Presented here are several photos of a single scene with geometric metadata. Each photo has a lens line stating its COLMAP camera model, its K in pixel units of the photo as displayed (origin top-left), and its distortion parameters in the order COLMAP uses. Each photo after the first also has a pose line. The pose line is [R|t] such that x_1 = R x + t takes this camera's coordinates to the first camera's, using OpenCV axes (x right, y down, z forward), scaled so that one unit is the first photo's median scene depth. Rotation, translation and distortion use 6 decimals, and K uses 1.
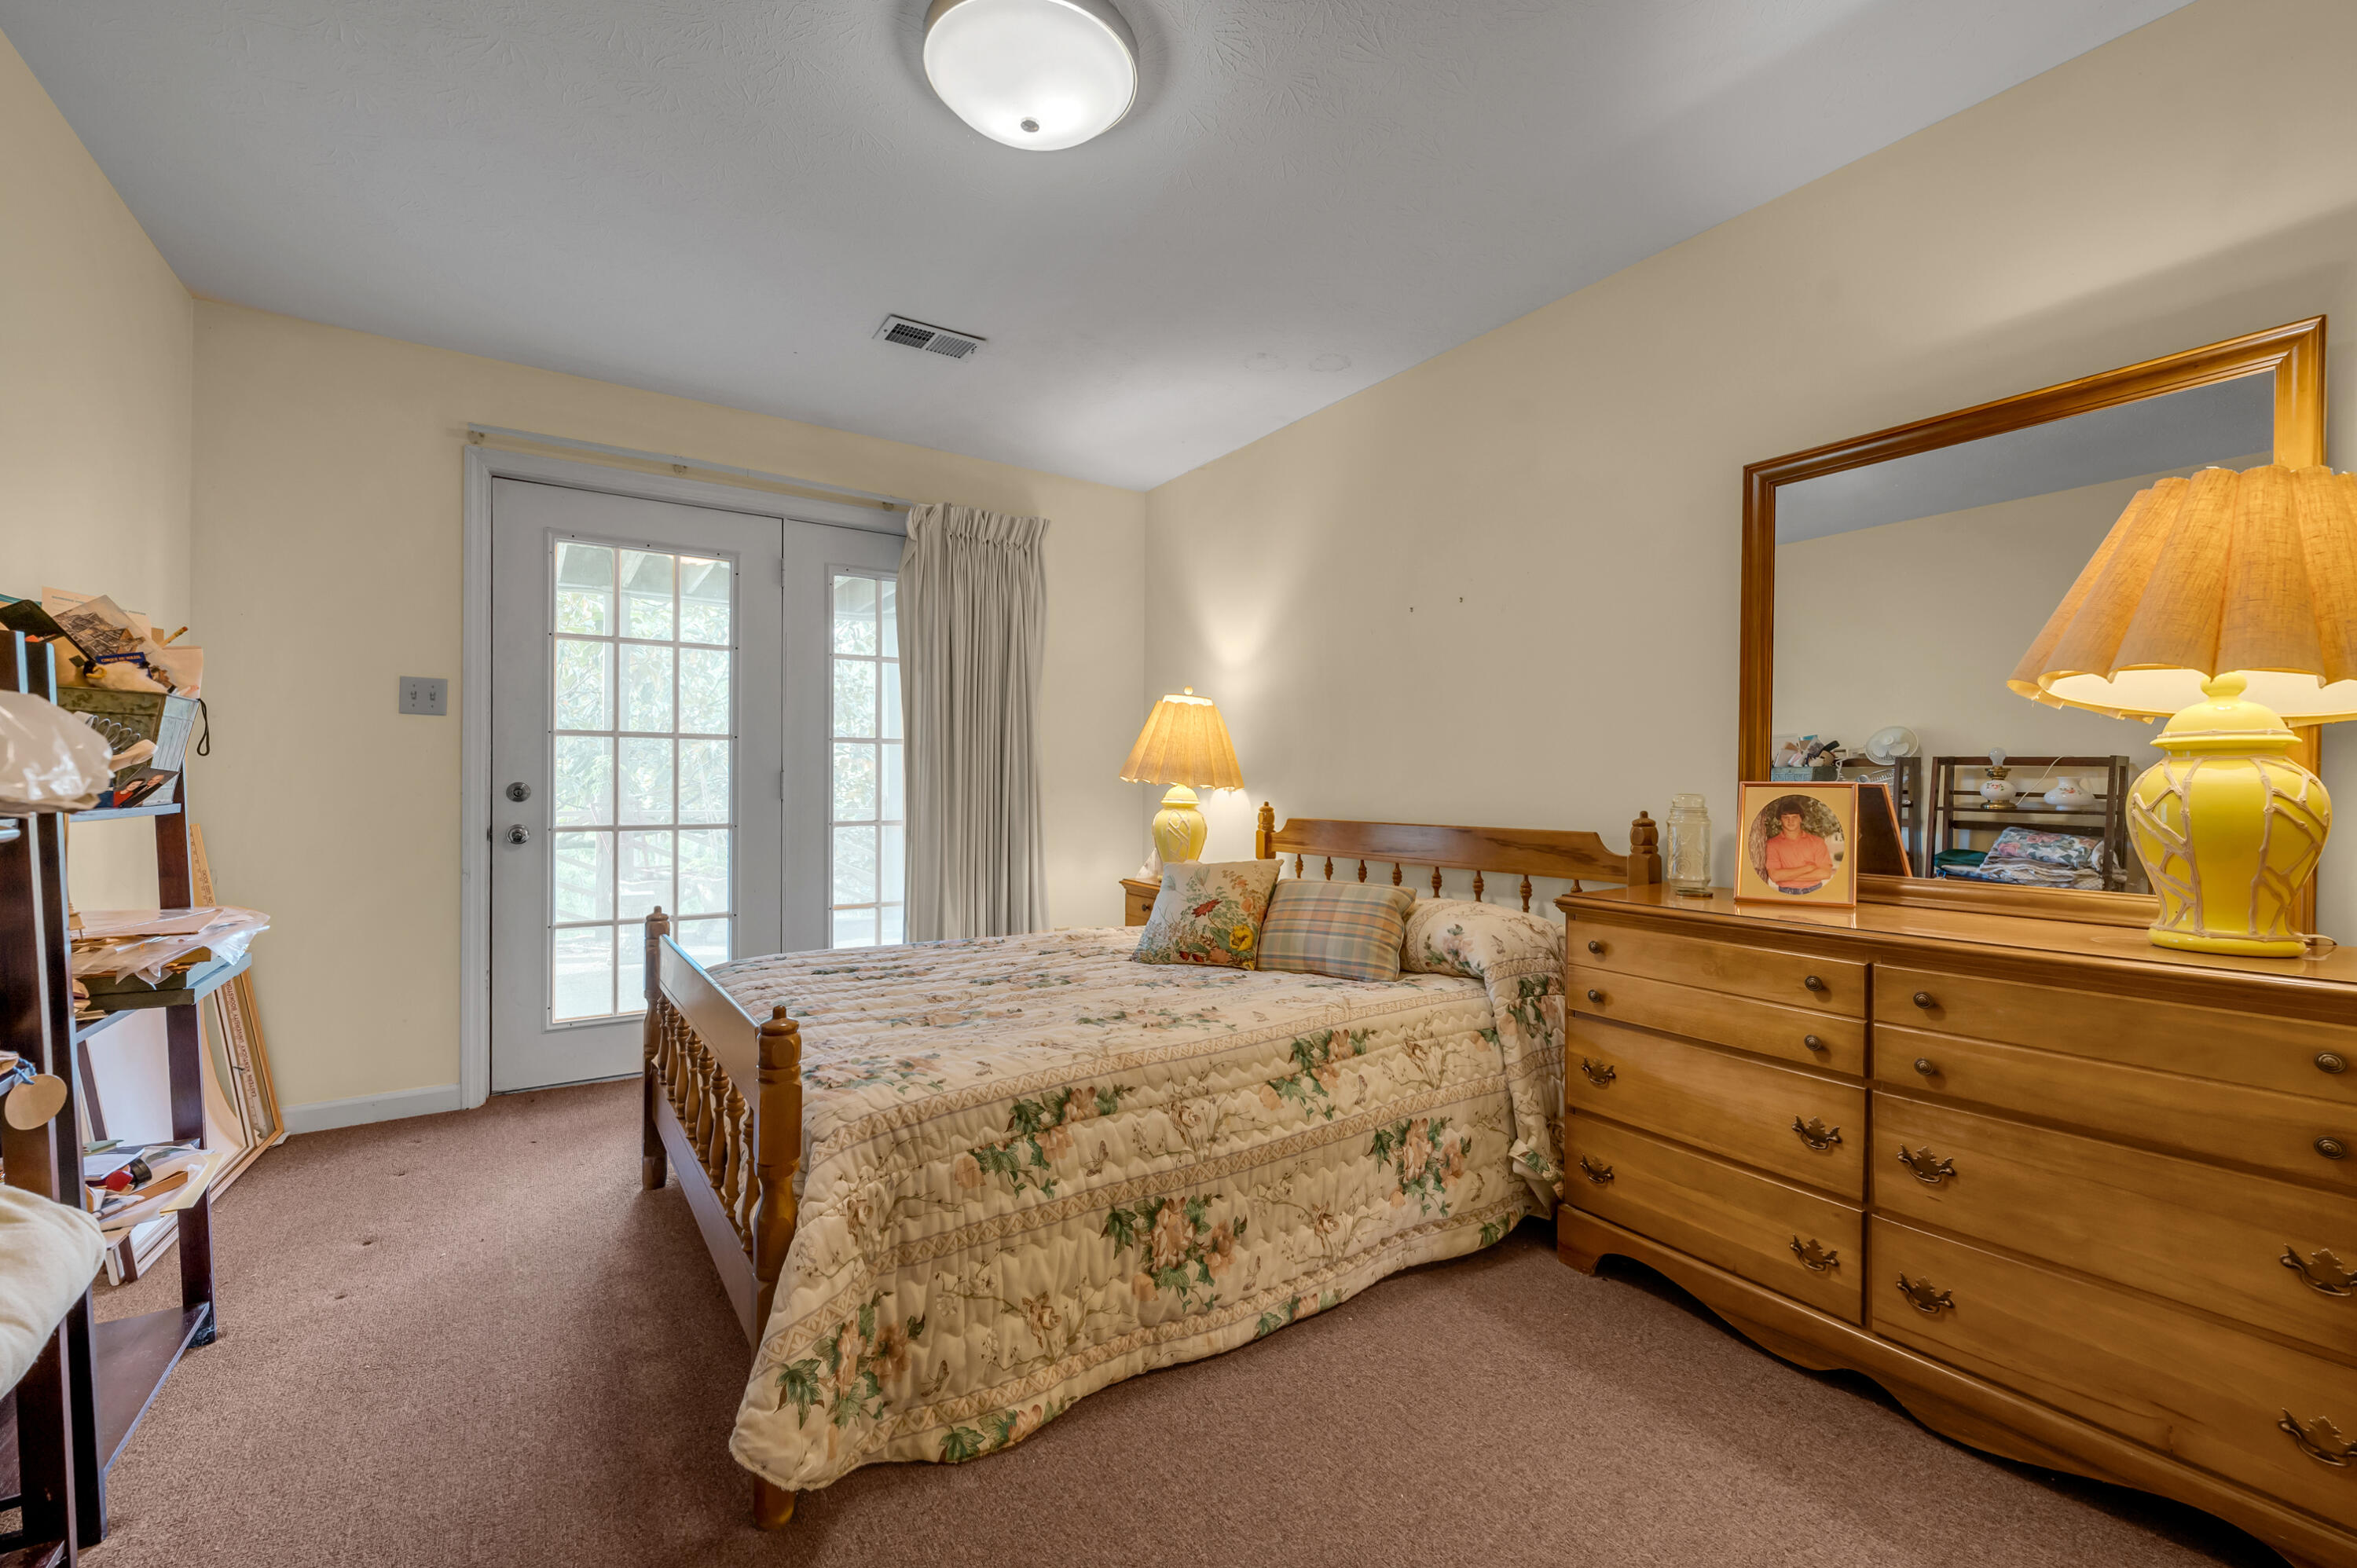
lens RADIAL K [[968.2, 0, 1190.6], [0, 968.2, 792.6], [0, 0, 1]] dist [-0.000429, -0.000355]
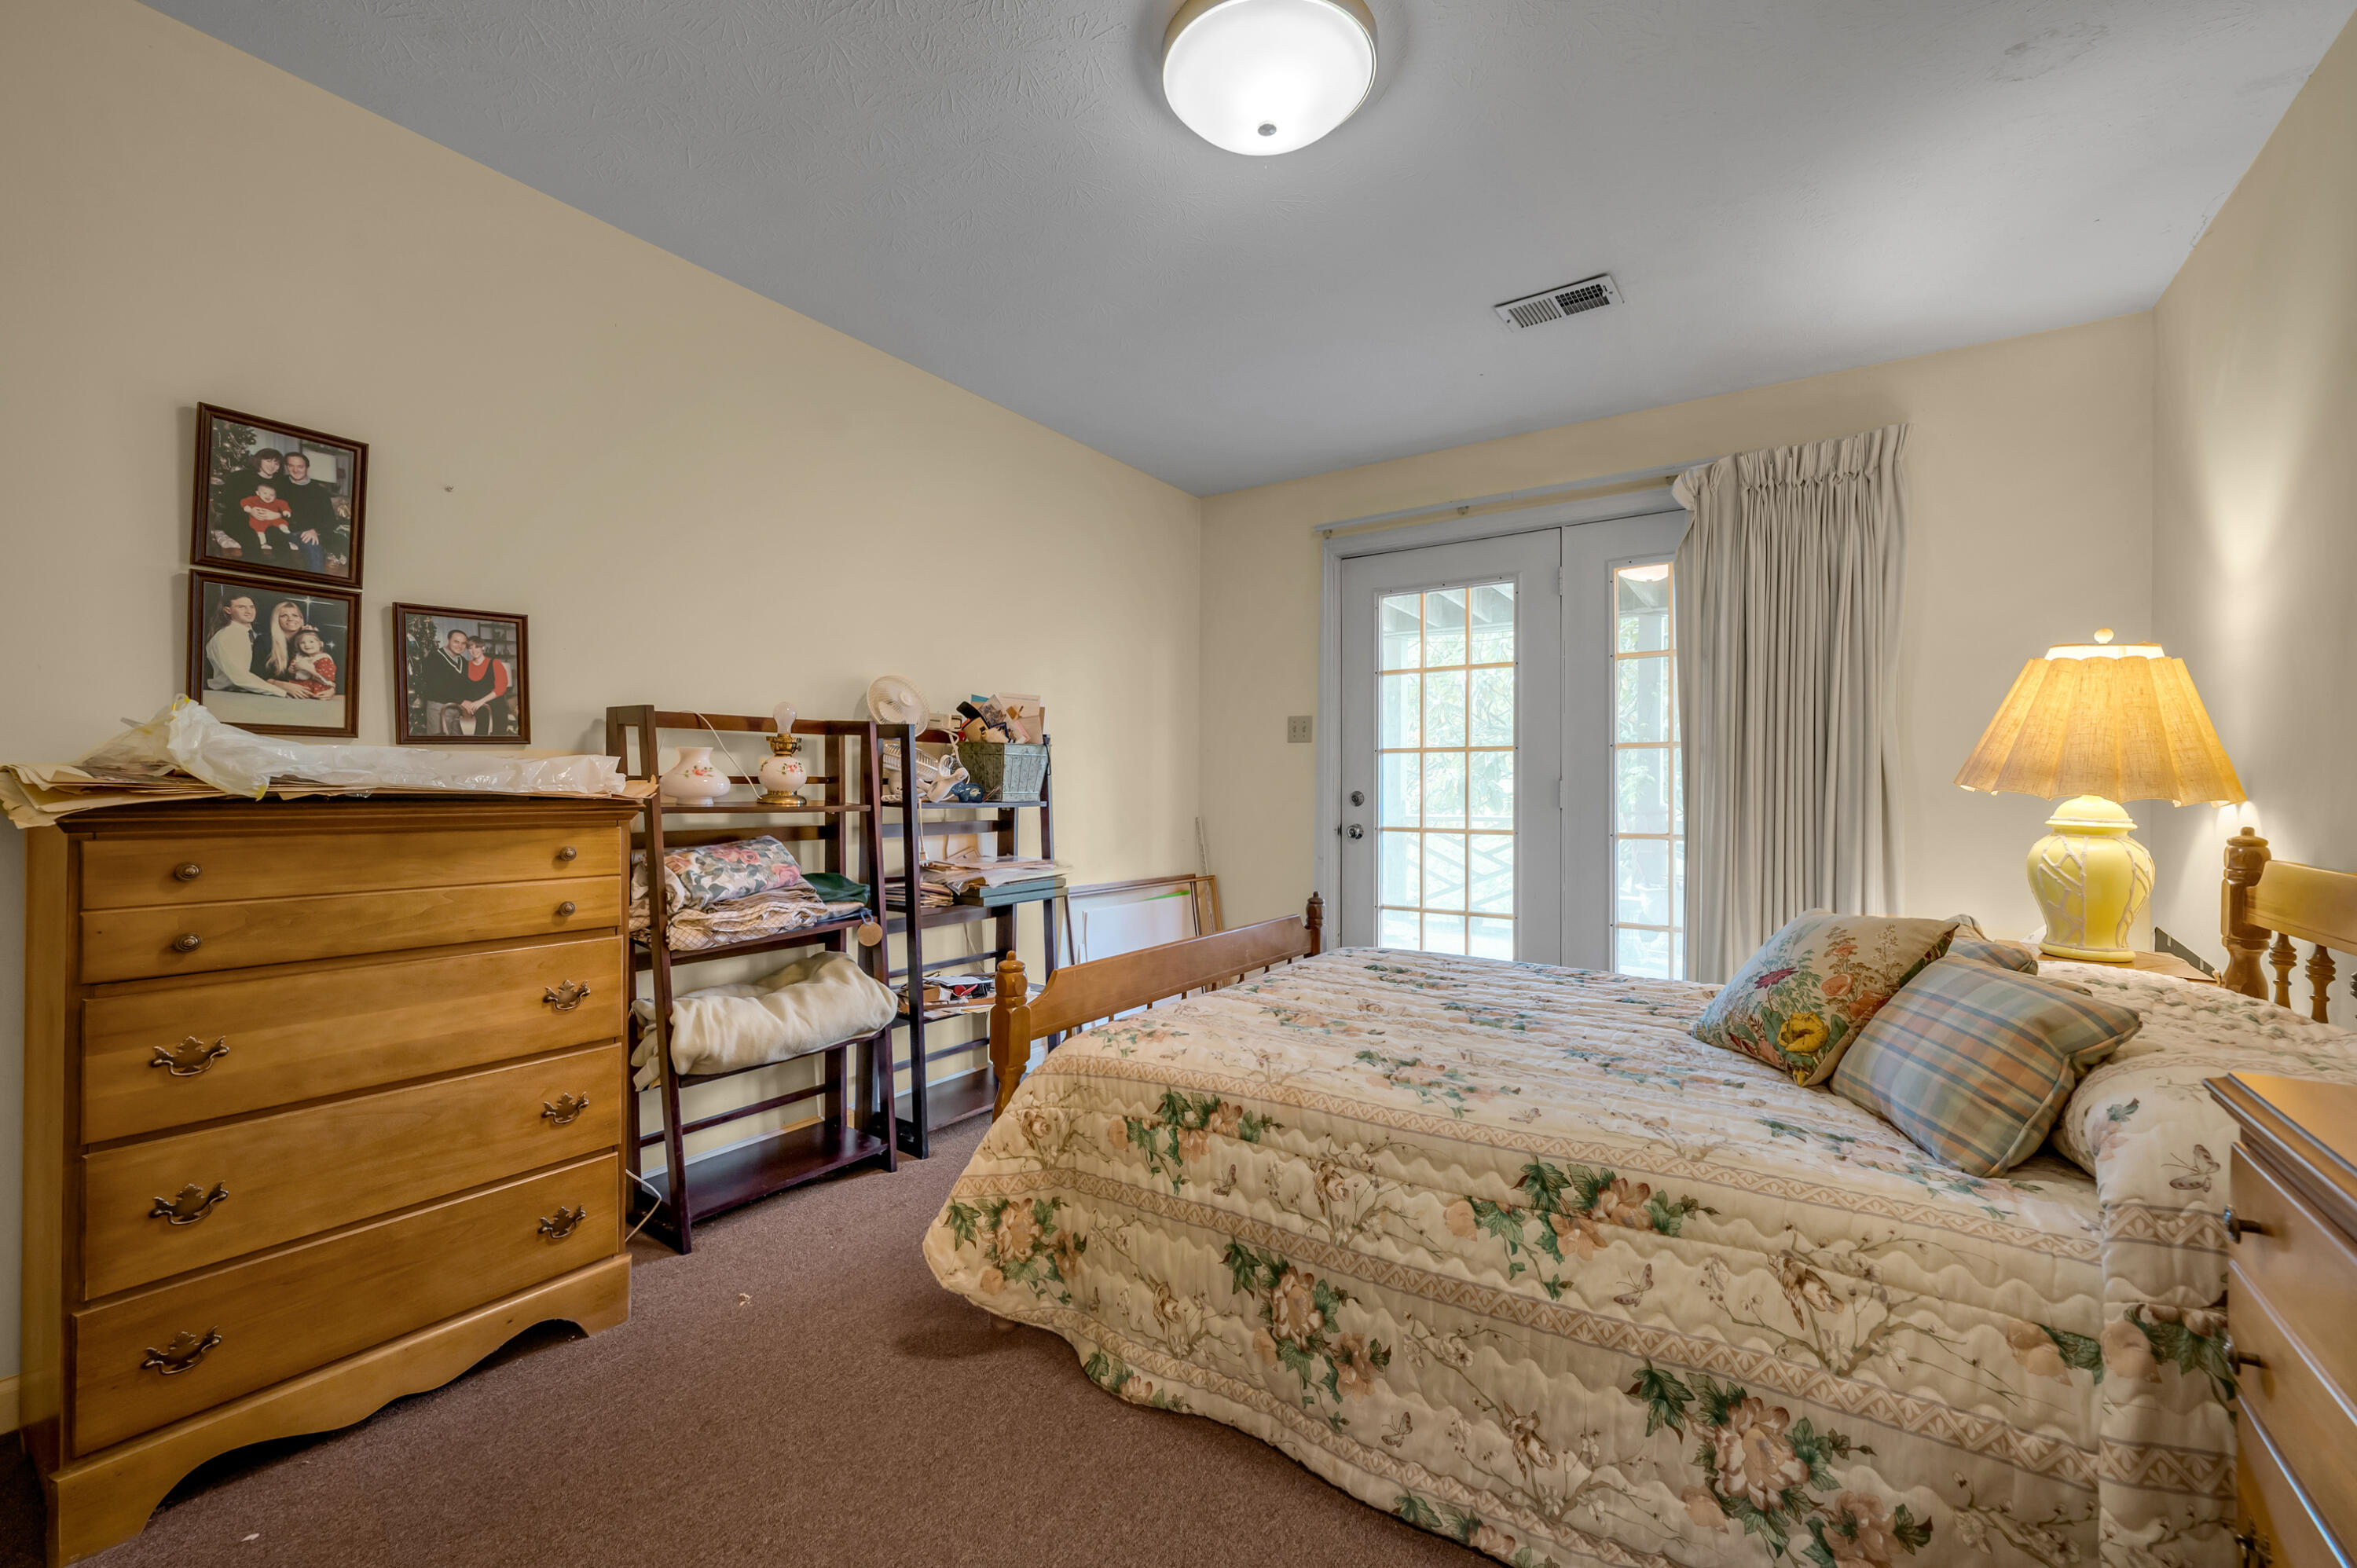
lens RADIAL K [[968.2, 0, 1200.2], [0, 968.2, 785.2], [0, 0, 1]] dist [-0.000429, -0.000355]
pose [[0.363608, -0.006460, -0.931530, 0.690337], [-0.011163, 0.999874, -0.011292, -0.002378], [0.931485, 0.014504, 0.363490, 0.541267]]
